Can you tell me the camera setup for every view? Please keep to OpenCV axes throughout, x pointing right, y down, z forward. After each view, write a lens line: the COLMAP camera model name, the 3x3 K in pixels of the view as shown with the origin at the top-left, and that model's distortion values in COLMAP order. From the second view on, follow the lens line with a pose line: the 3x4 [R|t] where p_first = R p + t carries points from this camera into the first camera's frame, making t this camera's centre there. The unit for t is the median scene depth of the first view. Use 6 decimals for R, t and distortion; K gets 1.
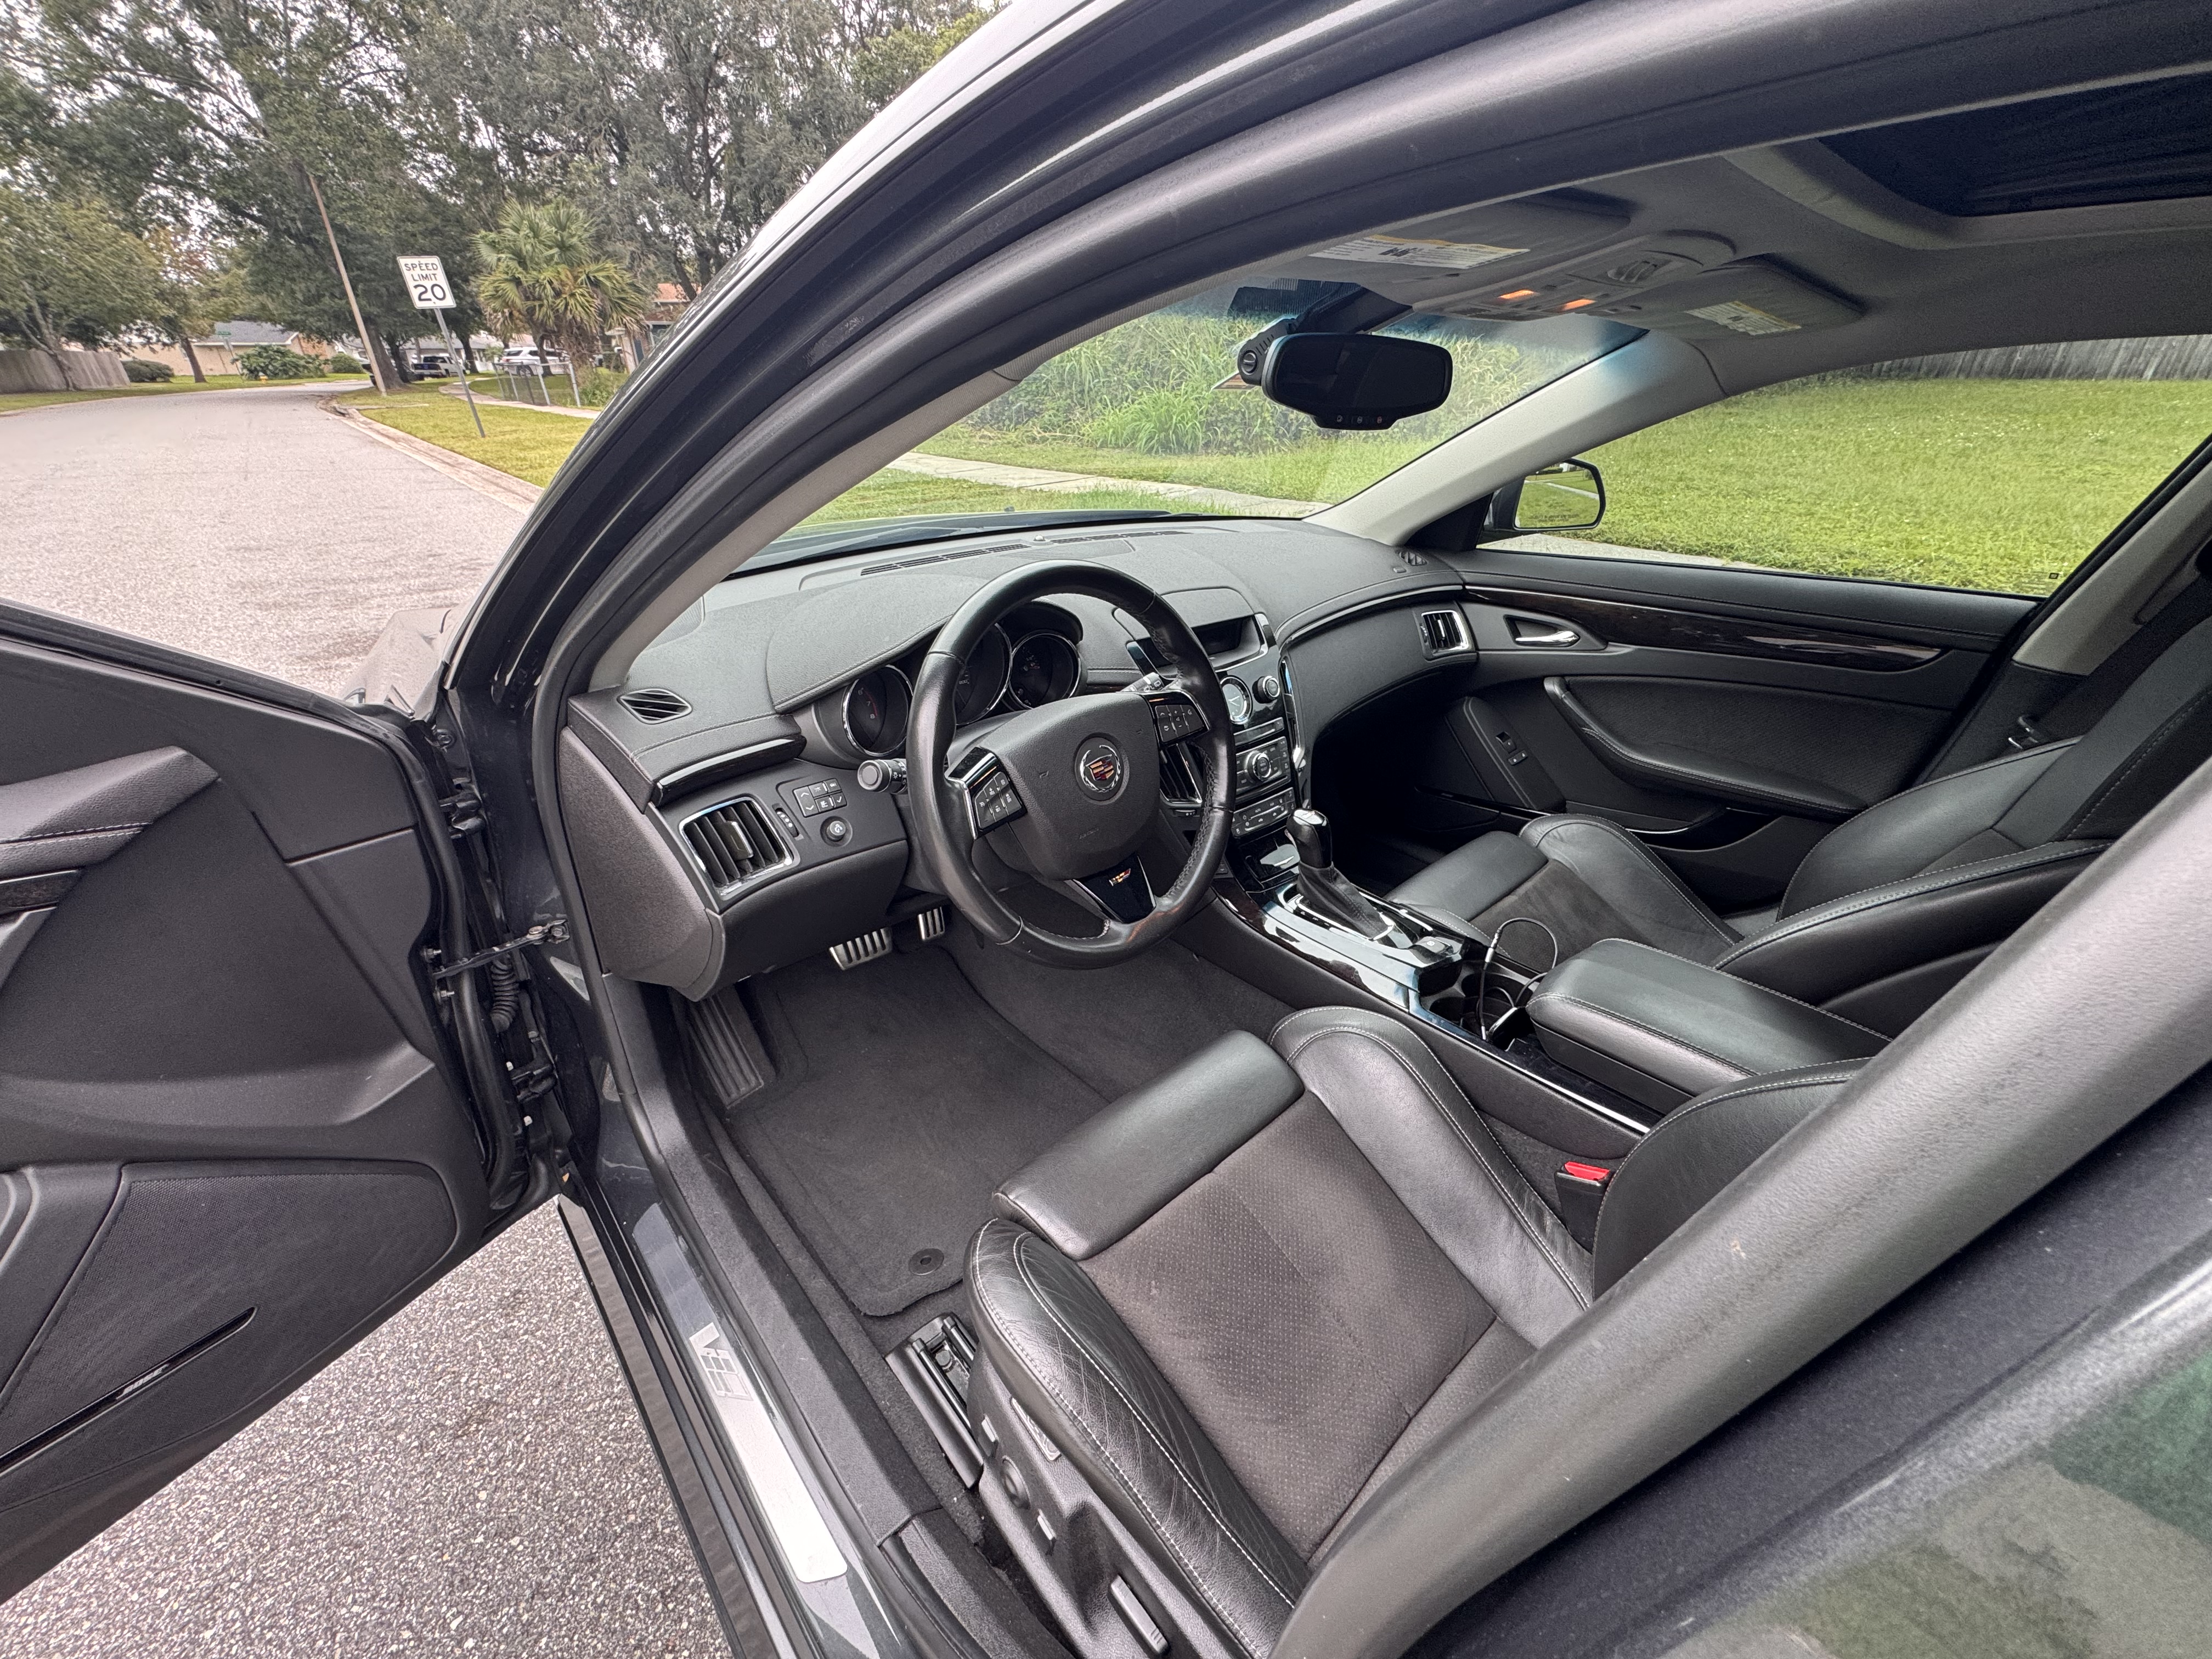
lens RADIAL K [[881.1, 0, 1106.0], [0, 881.1, 829.5], [0, 0, 1]] dist [-0.001749, 0.000093]
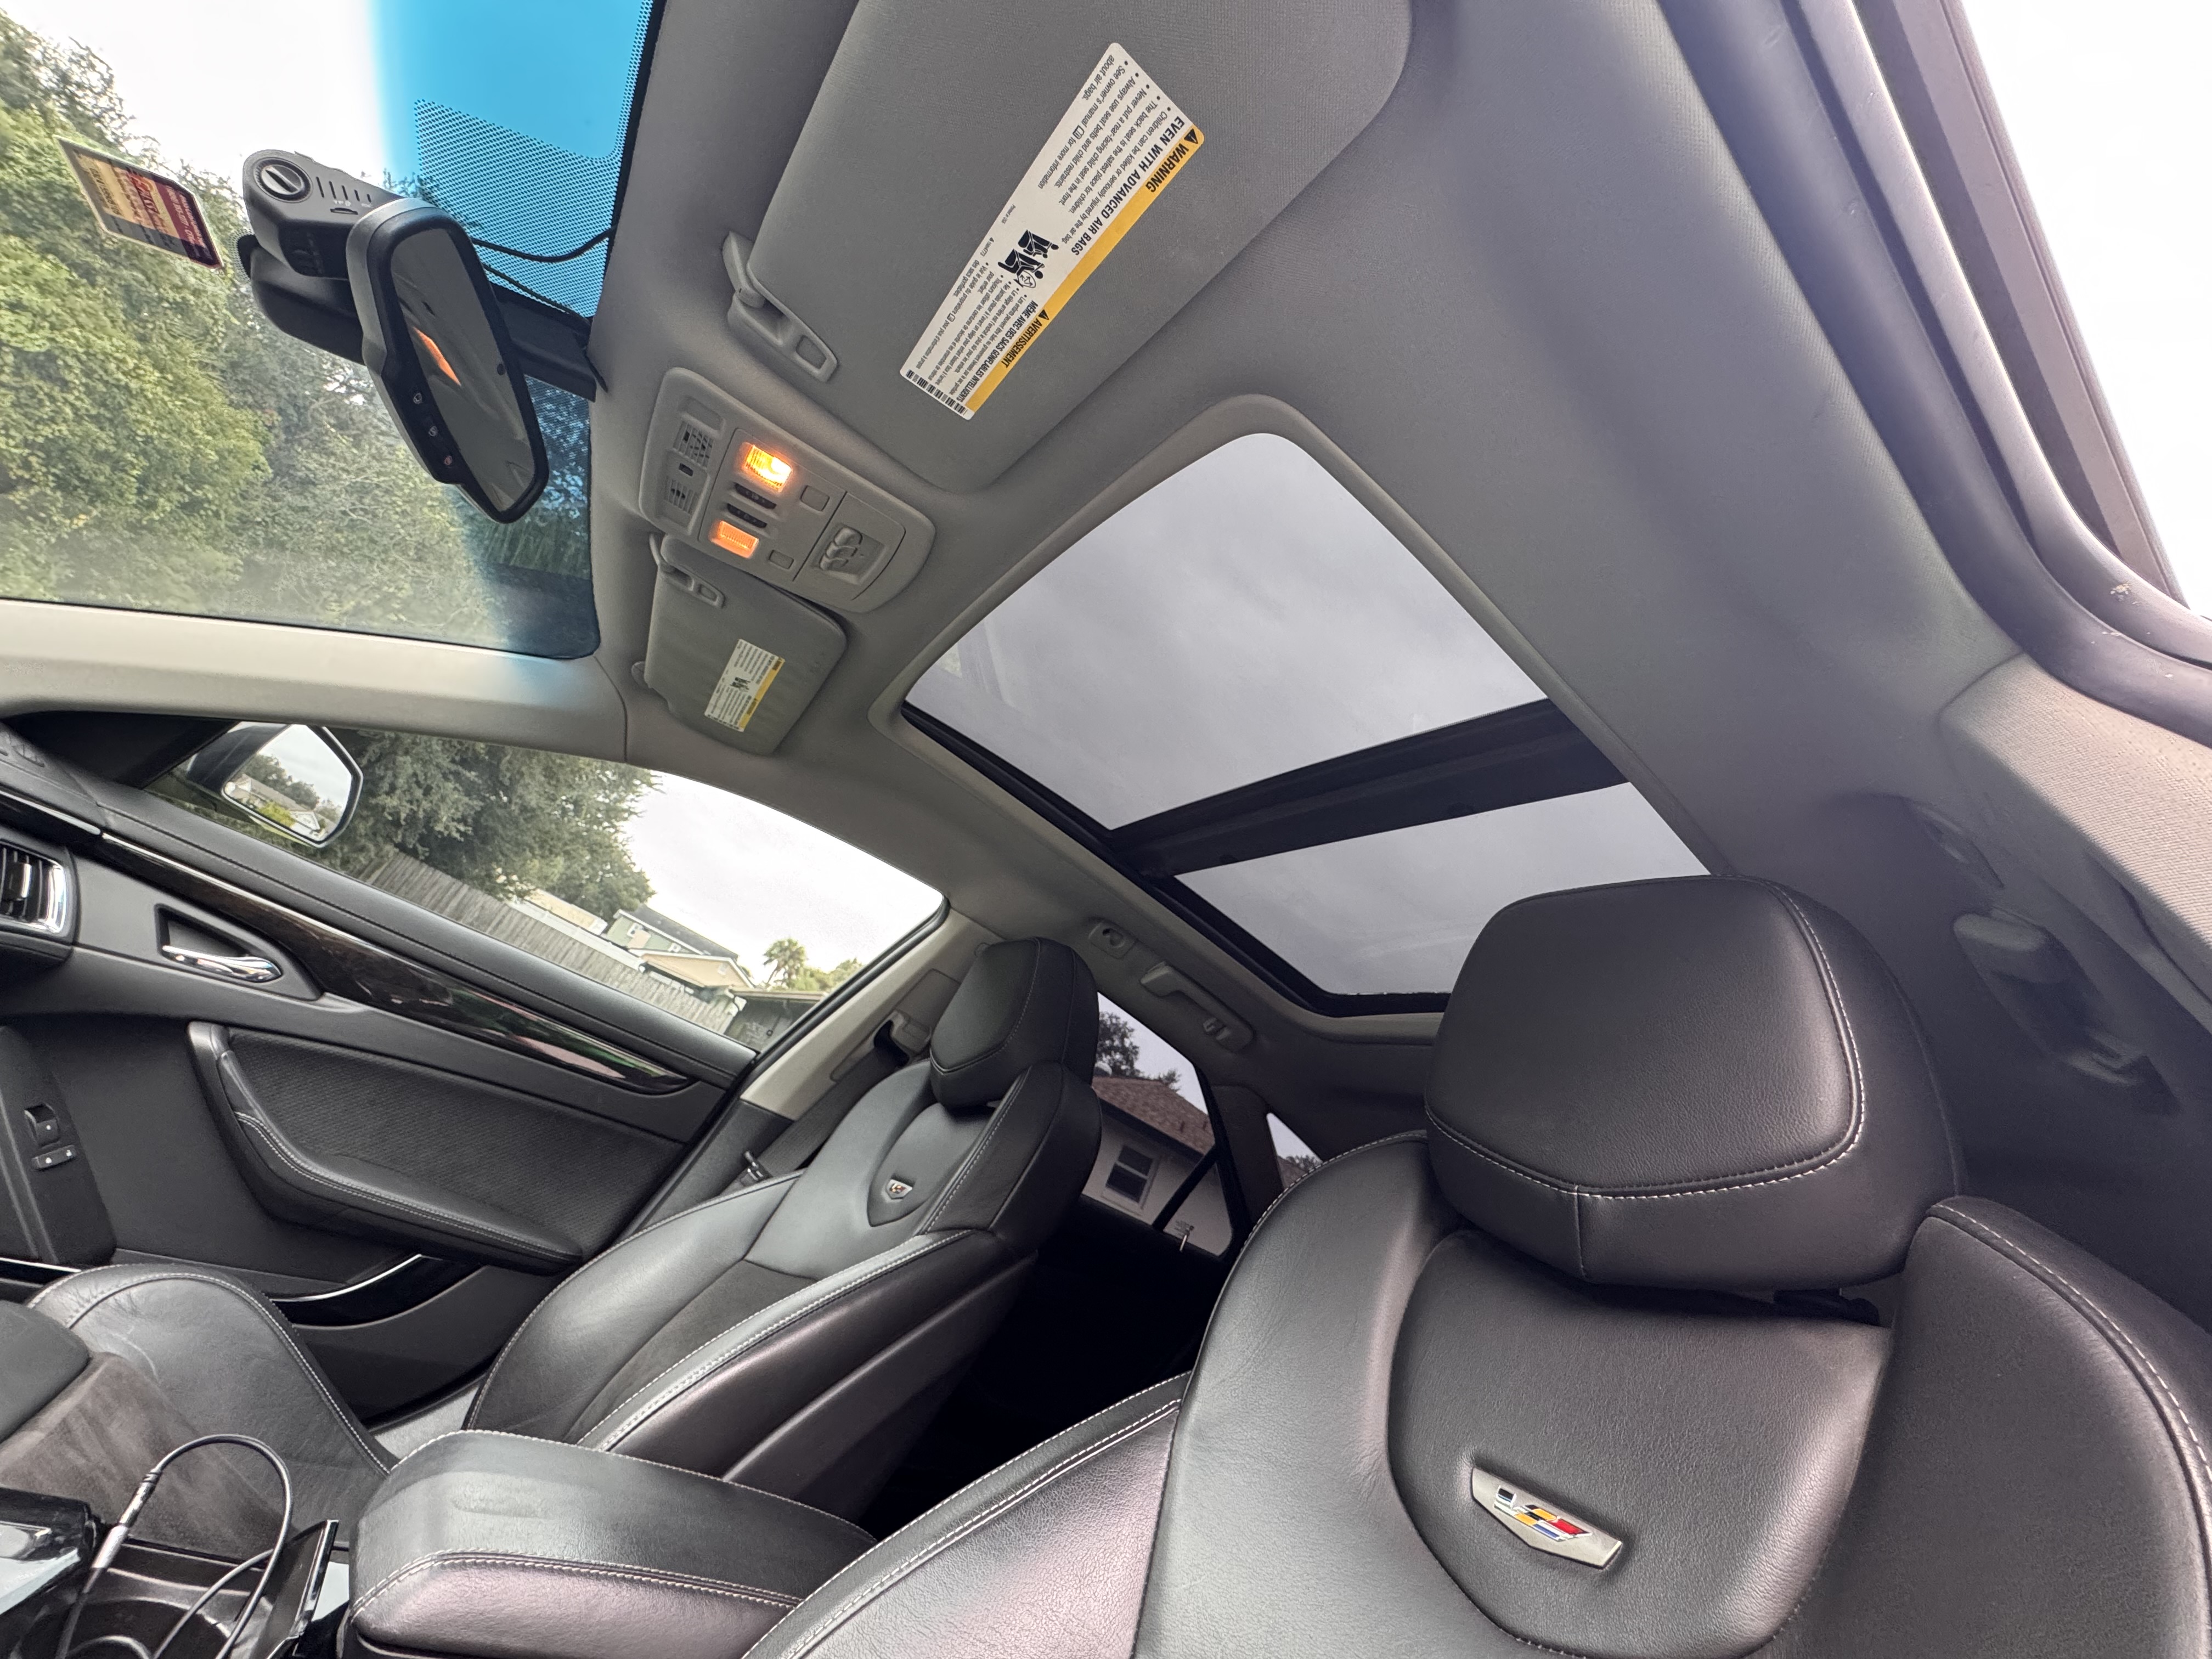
lens RADIAL K [[884.8, 0, 1106.0], [0, 884.8, 829.5], [0, 0, 1]] dist [-0.001682, 0.000487]
pose [[0.107610, 0.468411, 0.876933, -0.051361], [0.076094, 0.875587, -0.477029, 0.072297], [-0.991277, 0.118063, 0.058579, 0.417027]]
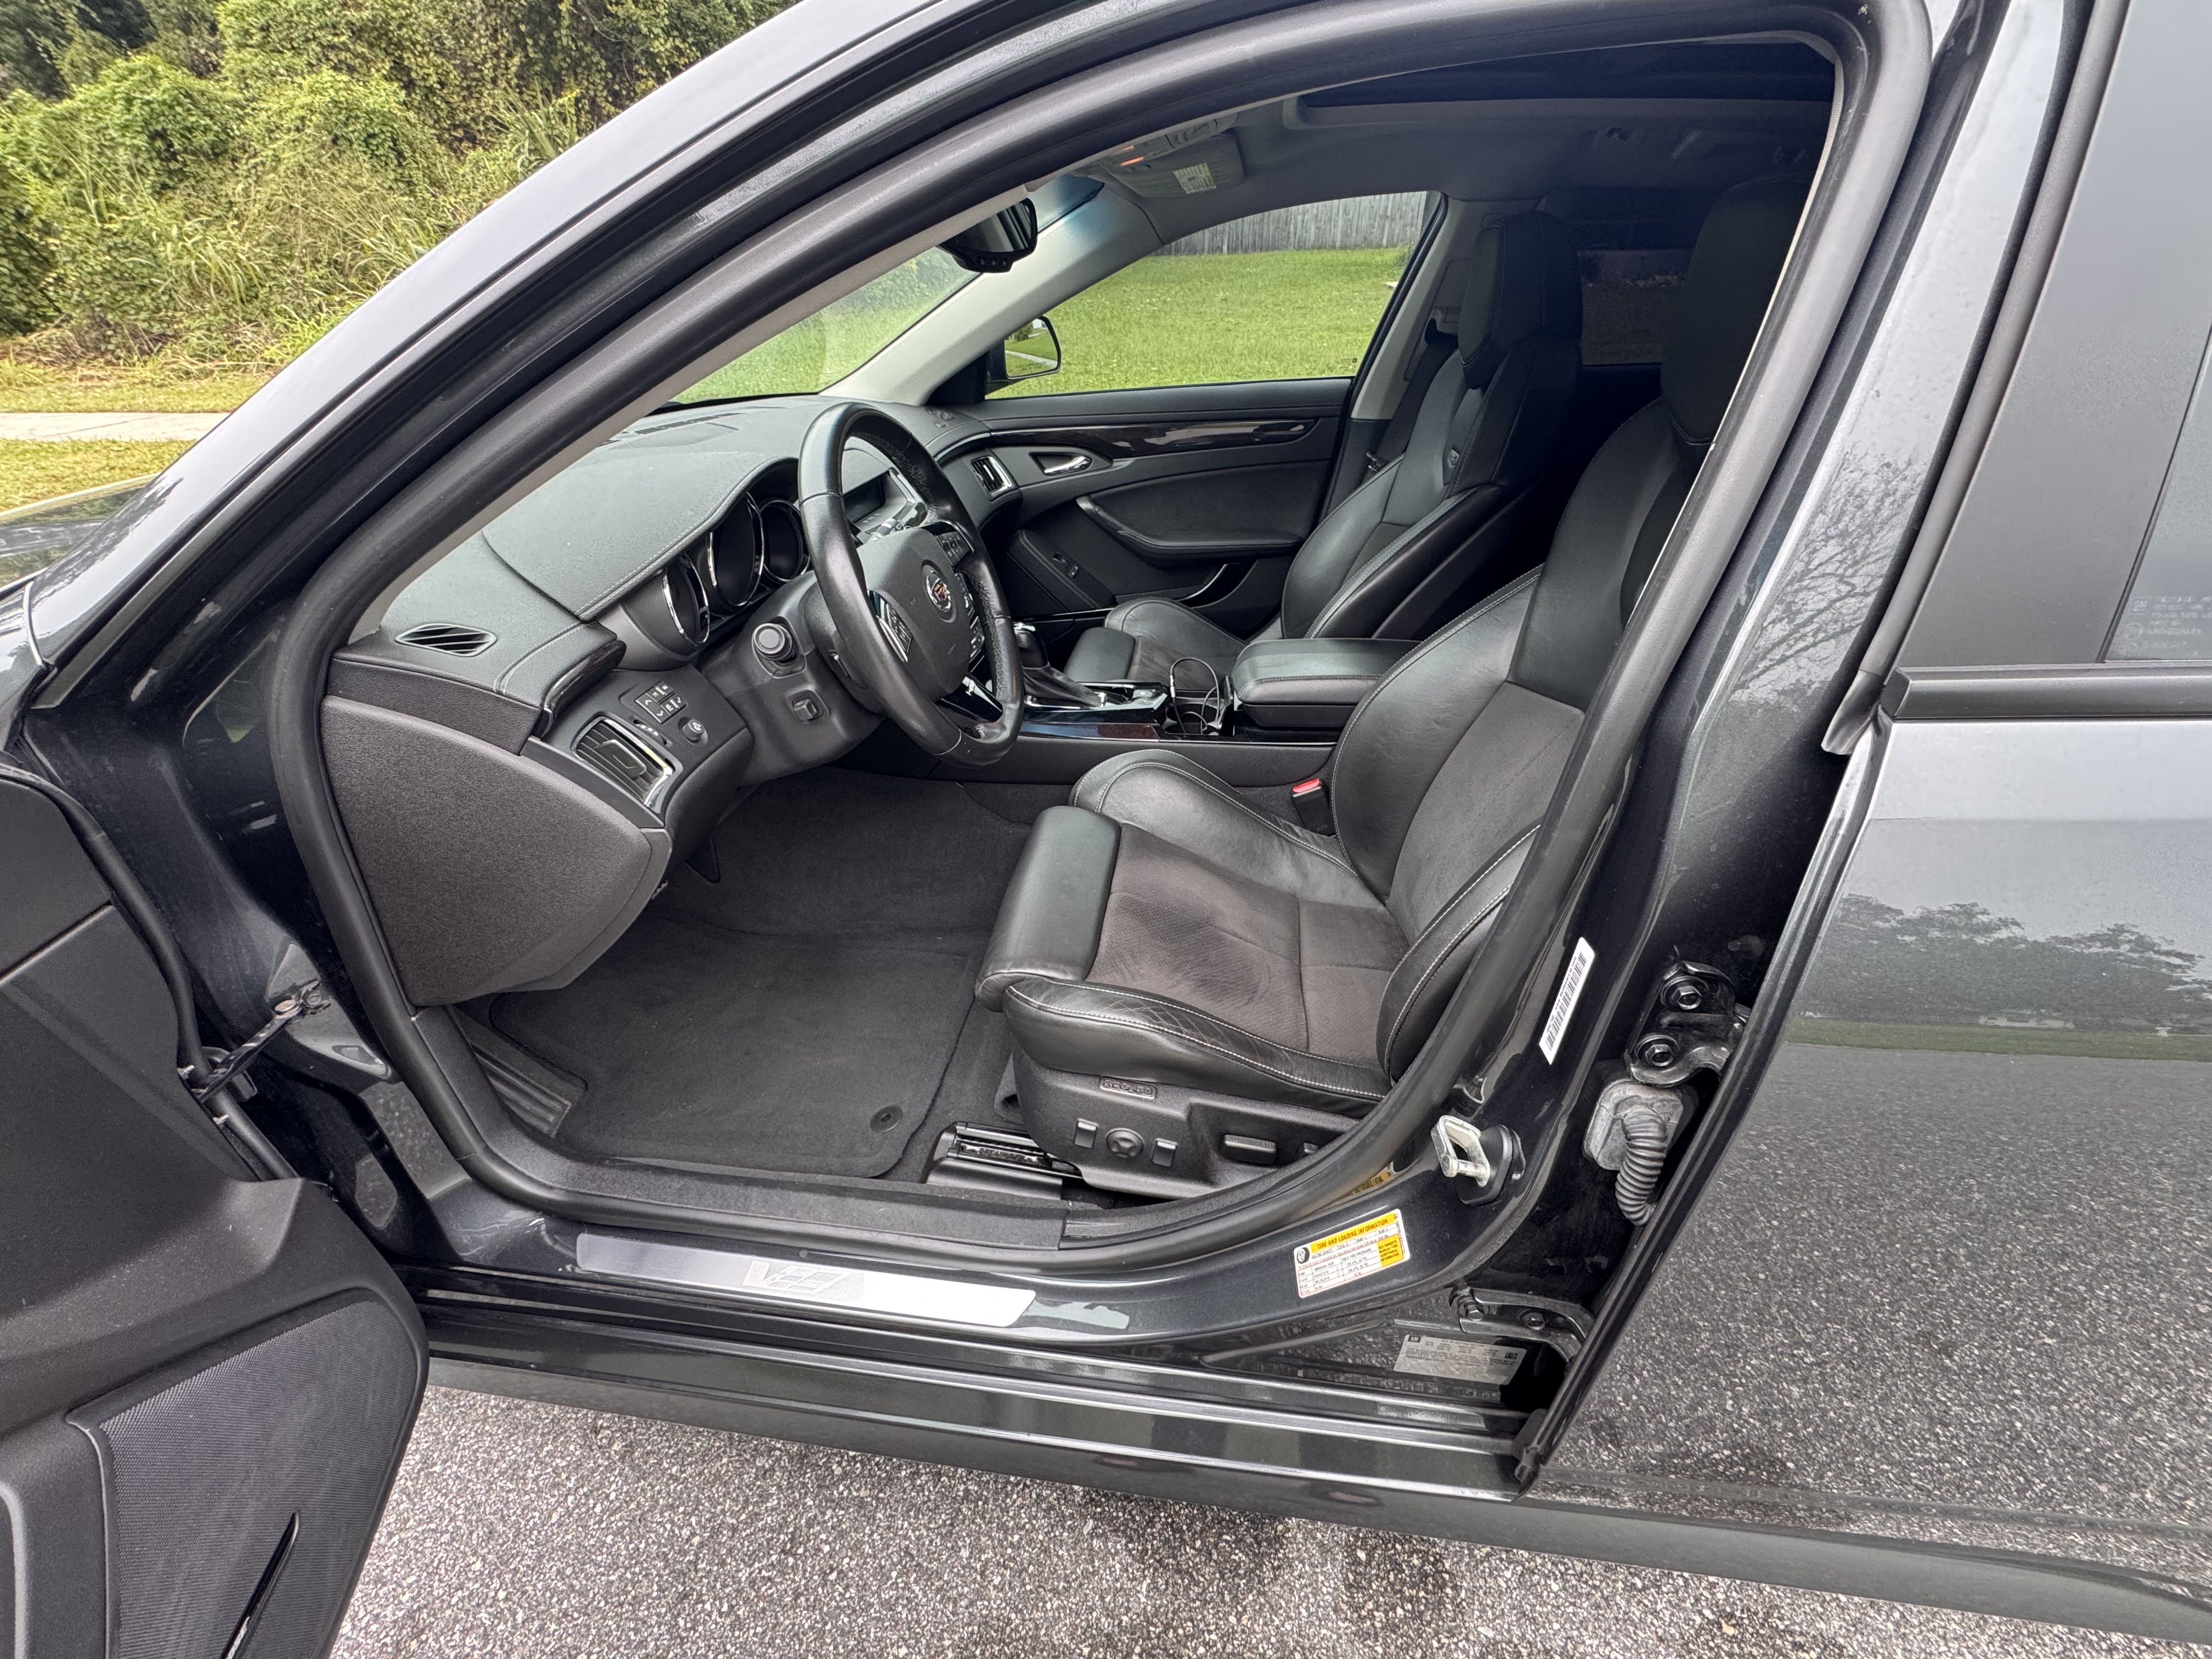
lens RADIAL K [[884.8, 0, 1106.0], [0, 884.8, 829.5], [0, 0, 1]] dist [-0.001682, 0.000487]
pose [[0.758958, -0.369849, 0.535906, -0.395344], [0.320223, 0.928627, 0.187376, 0.049387], [-0.566957, 0.029399, 0.823222, -0.026235]]
